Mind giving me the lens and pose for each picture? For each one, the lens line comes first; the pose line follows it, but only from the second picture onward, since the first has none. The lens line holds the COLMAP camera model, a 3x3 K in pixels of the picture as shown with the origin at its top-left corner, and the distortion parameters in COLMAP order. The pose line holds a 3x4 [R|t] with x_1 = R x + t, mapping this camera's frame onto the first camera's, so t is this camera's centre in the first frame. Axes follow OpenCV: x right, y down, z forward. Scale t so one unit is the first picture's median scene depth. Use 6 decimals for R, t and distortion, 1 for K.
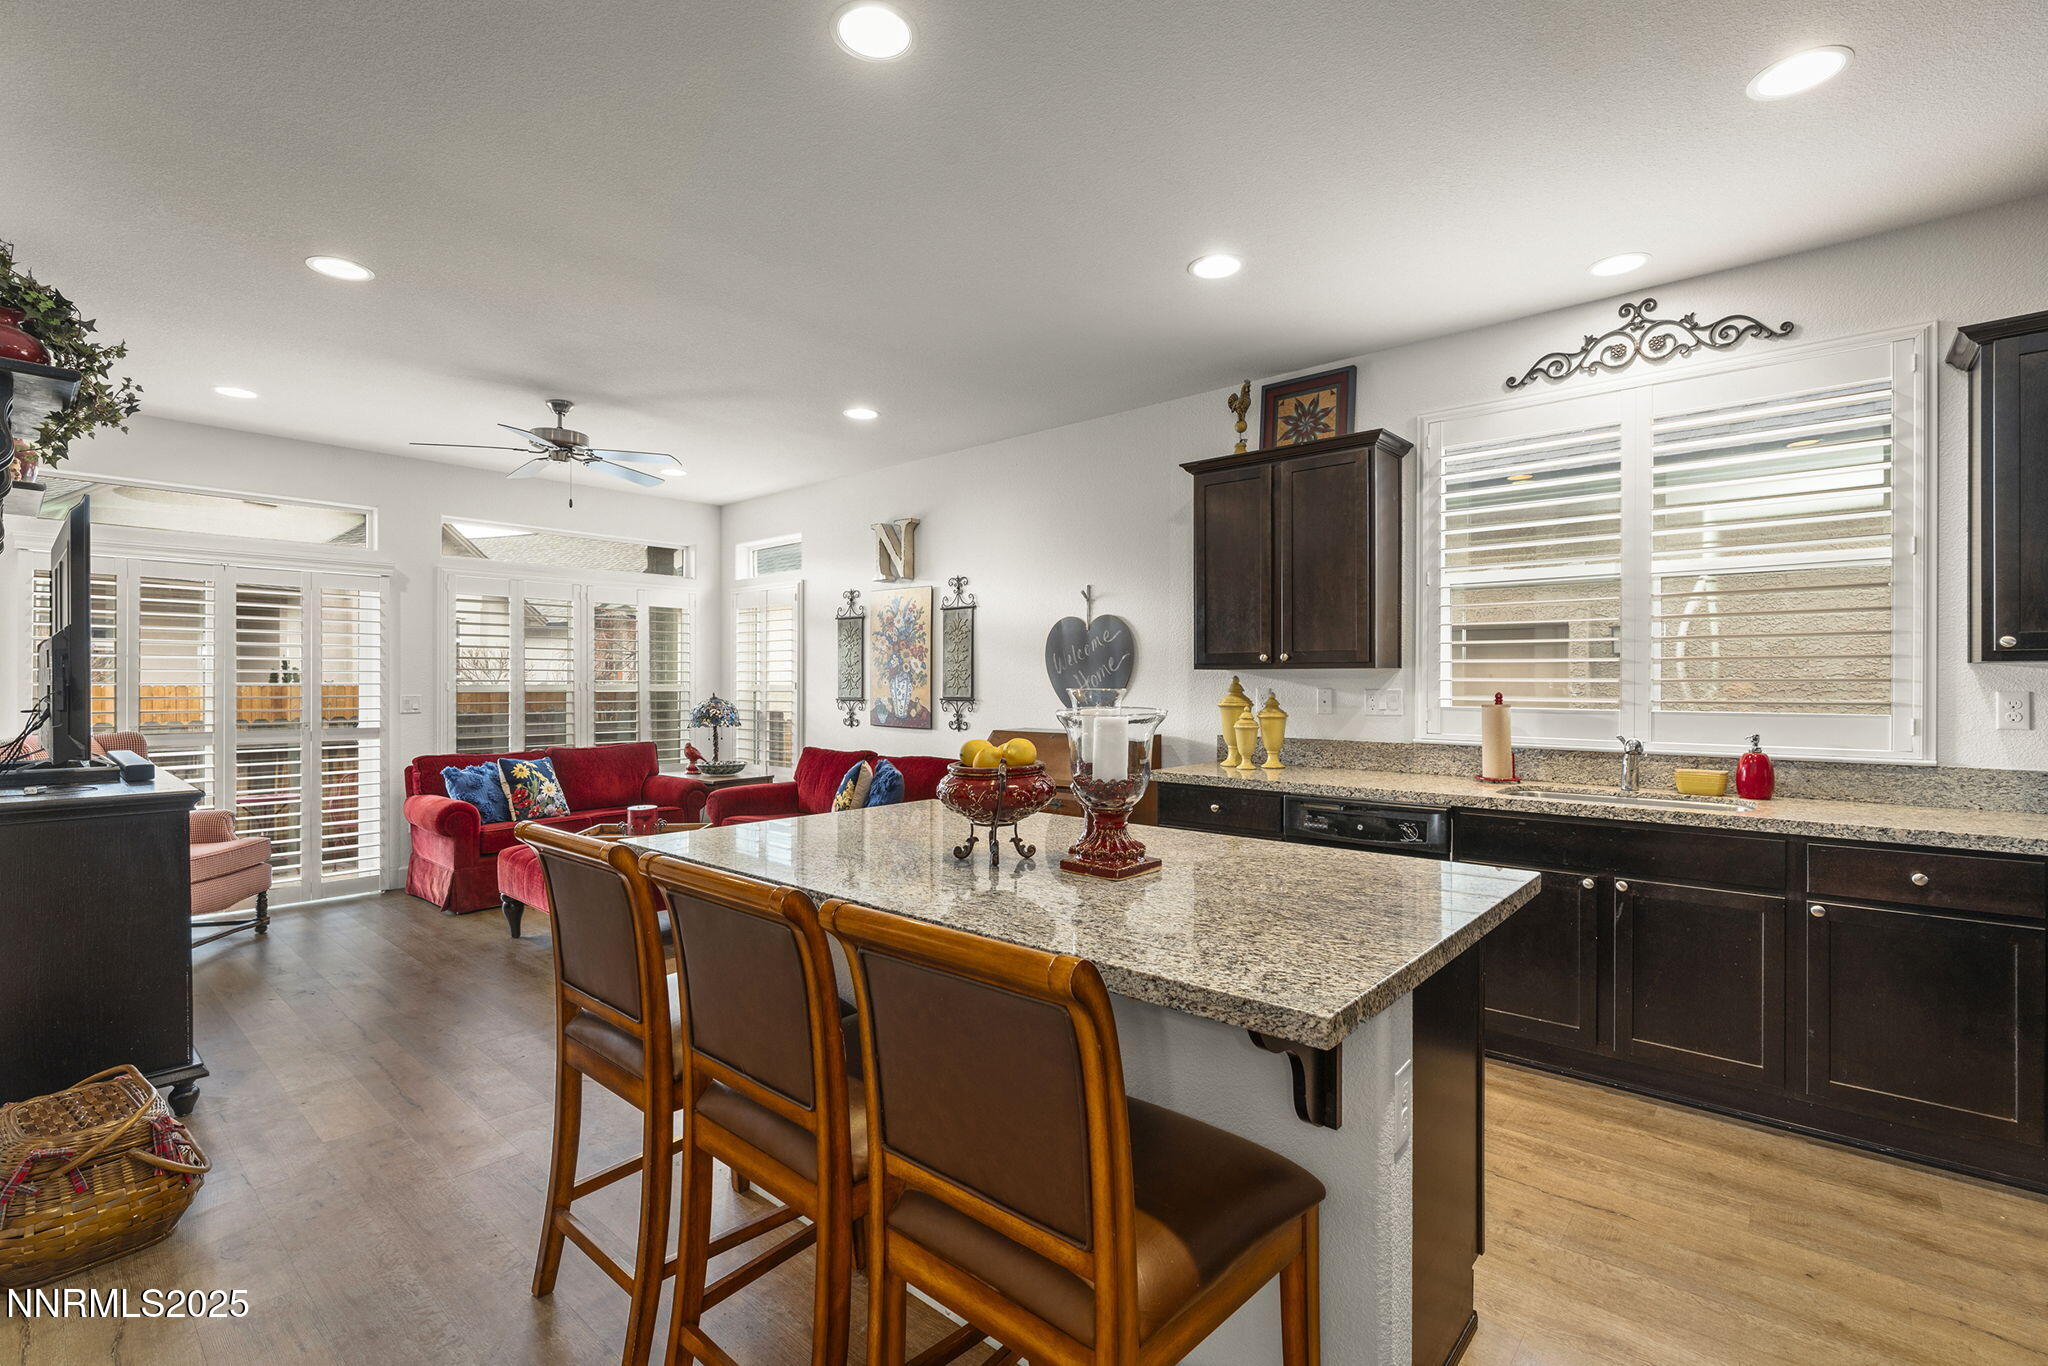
lens RADIAL K [[921.3, 0, 1010.0], [0, 921.3, 684.9], [0, 0, 1]] dist [-0.005709, 0.000905]
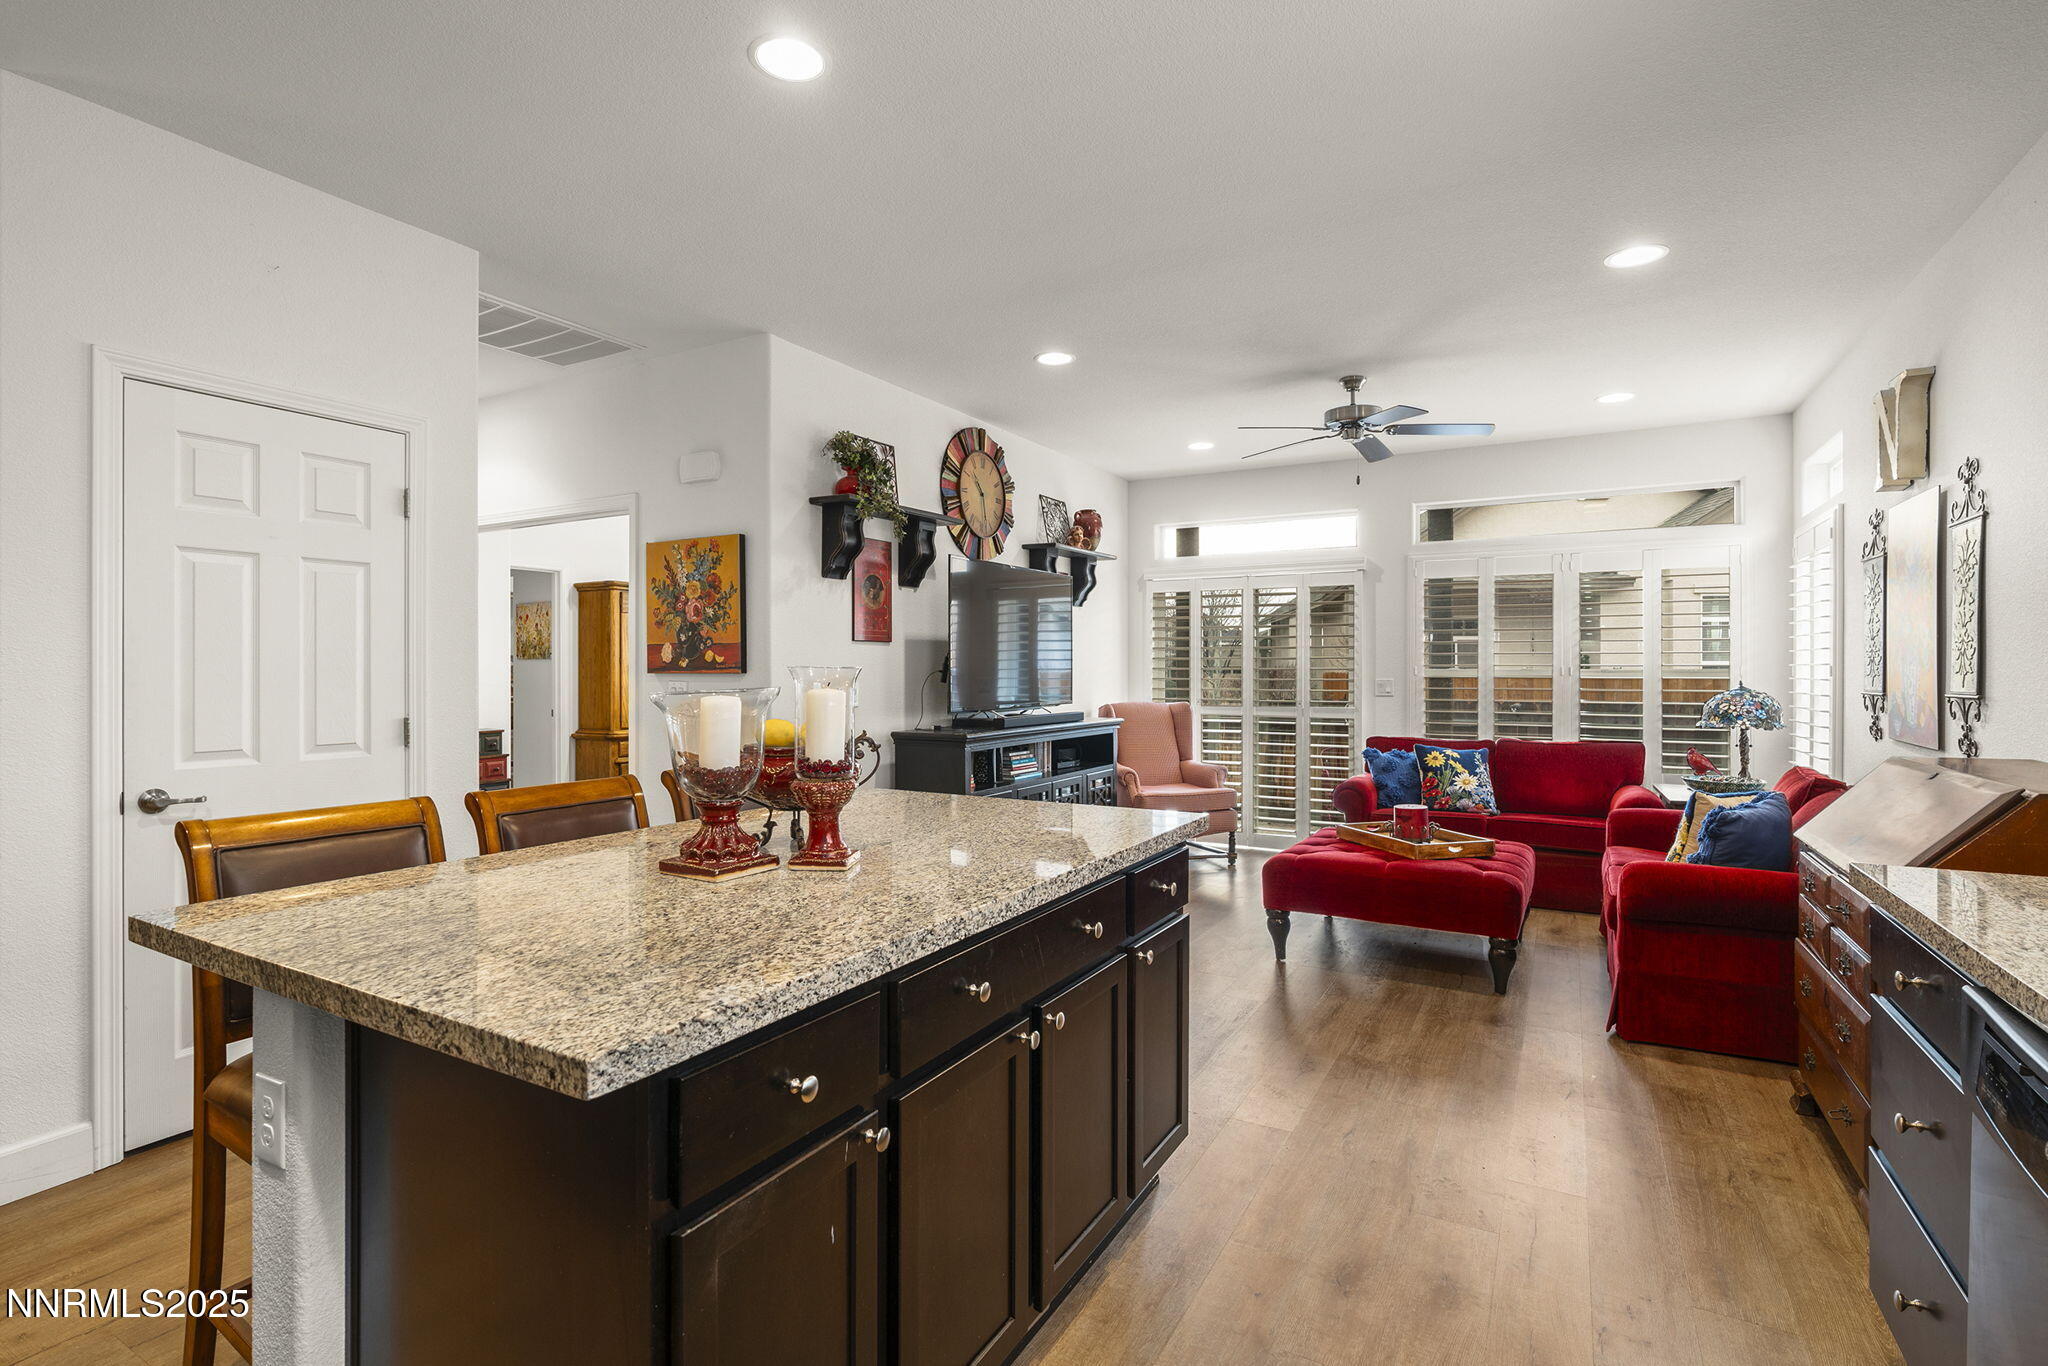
lens RADIAL K [[953.9, 0, 1018.8], [0, 953.9, 668.9], [0, 0, 1]] dist [-0.001181, 0.001016]
pose [[0.205698, -0.000119, -0.978615, 0.353006], [-0.004094, 0.999991, -0.000983, 0.002423], [0.978607, 0.004208, 0.205696, 0.370010]]
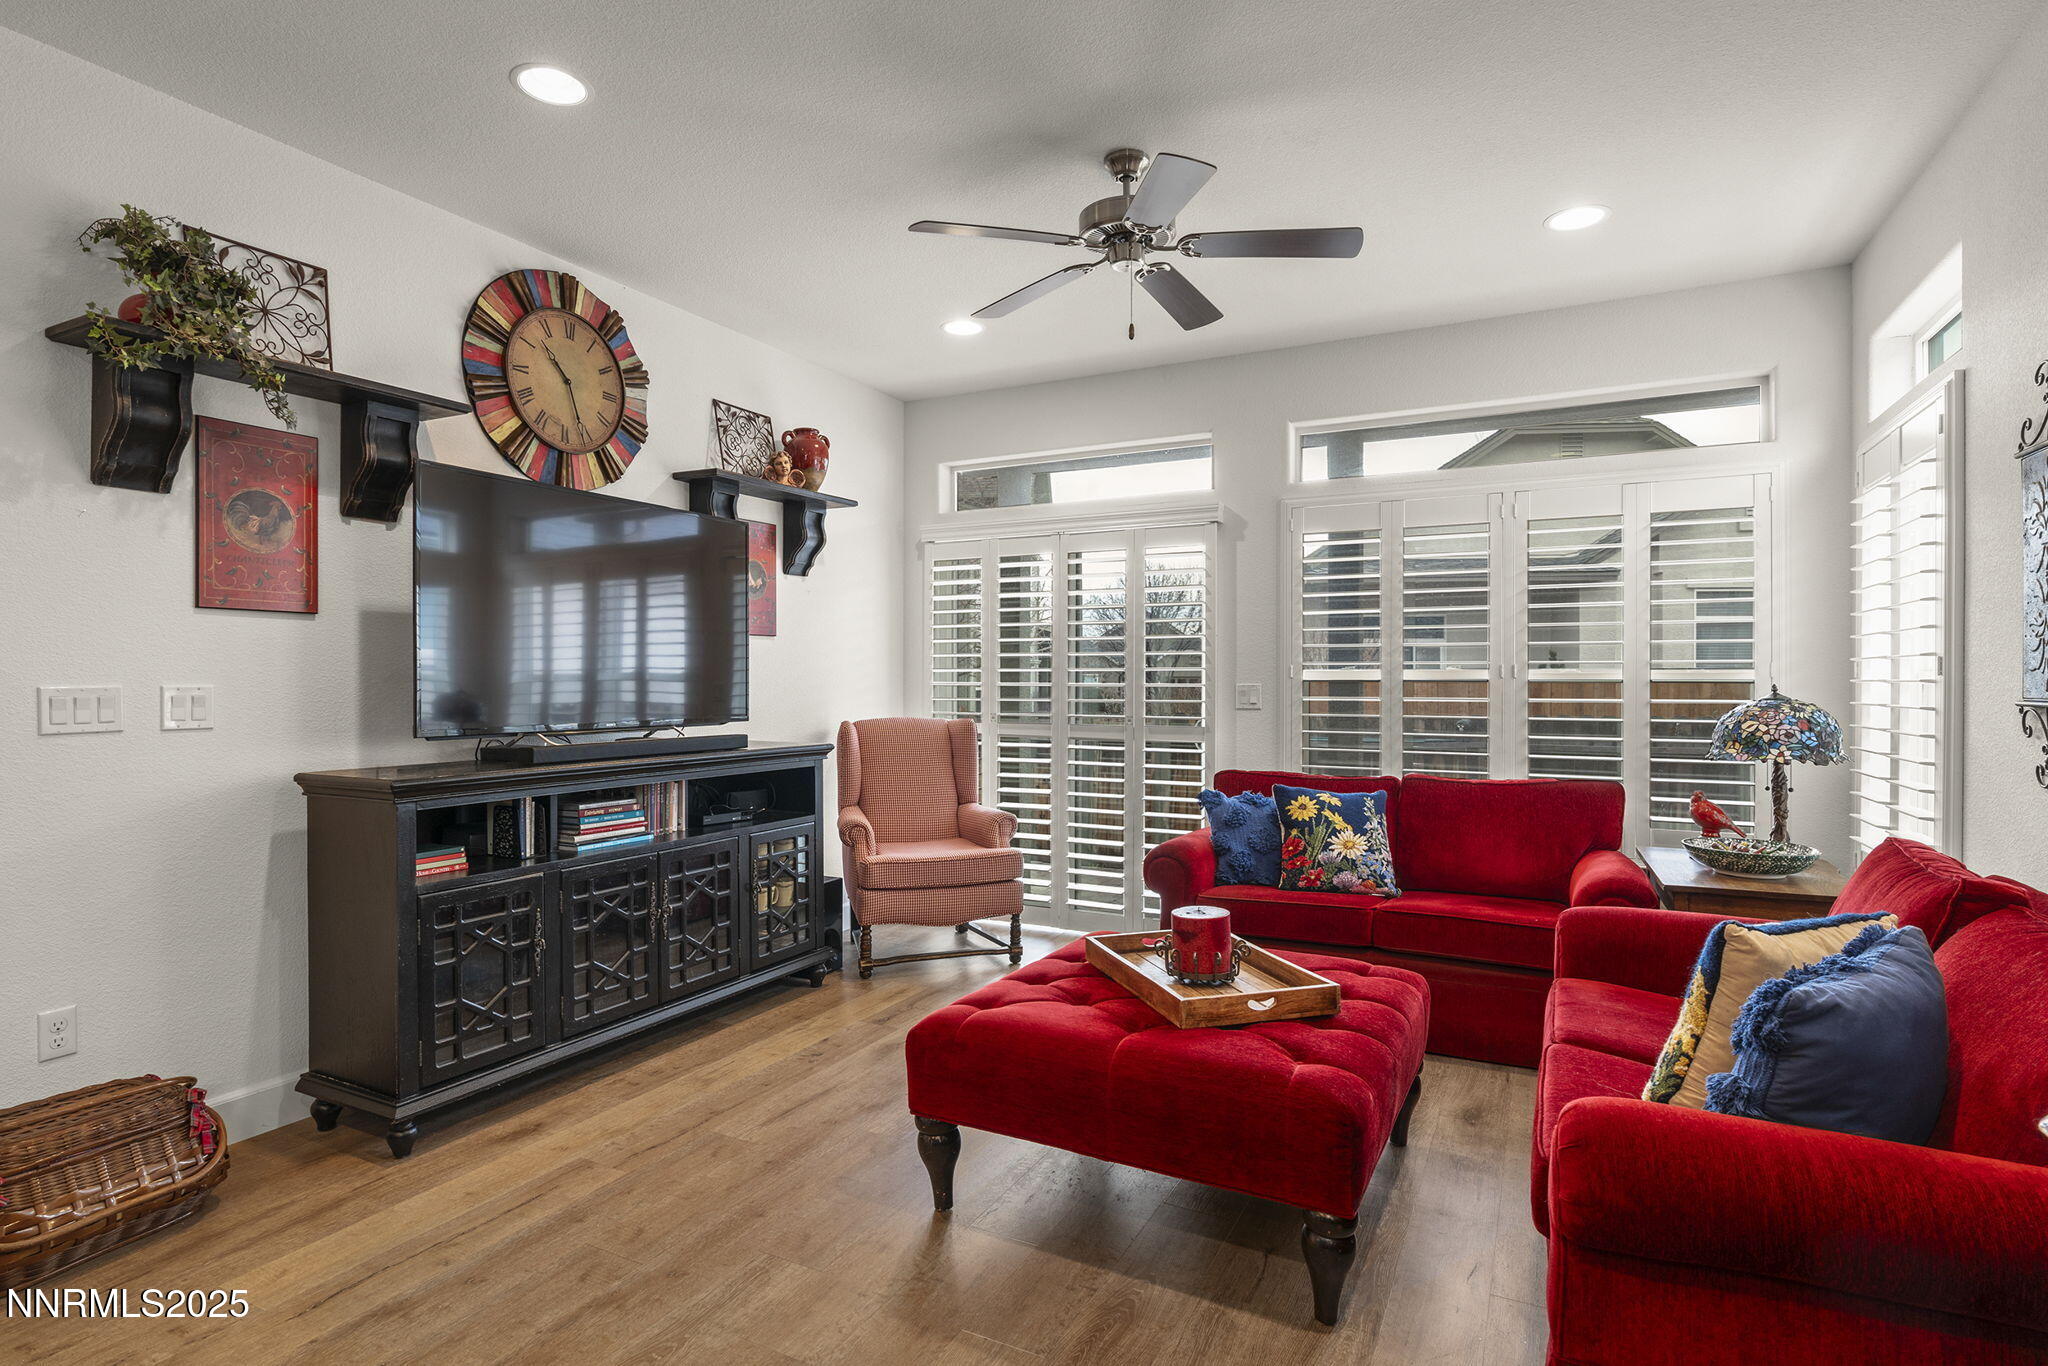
lens RADIAL K [[1011.0, 0, 1016.4], [0, 1011.0, 680.0], [0, 0, 1]] dist [-0.008217, 0.001513]
pose [[0.237491, -0.000416, -0.971390, 0.074924], [-0.004784, 0.999987, -0.001598, 0.010496], [0.971378, 0.005027, 0.237486, 0.655830]]
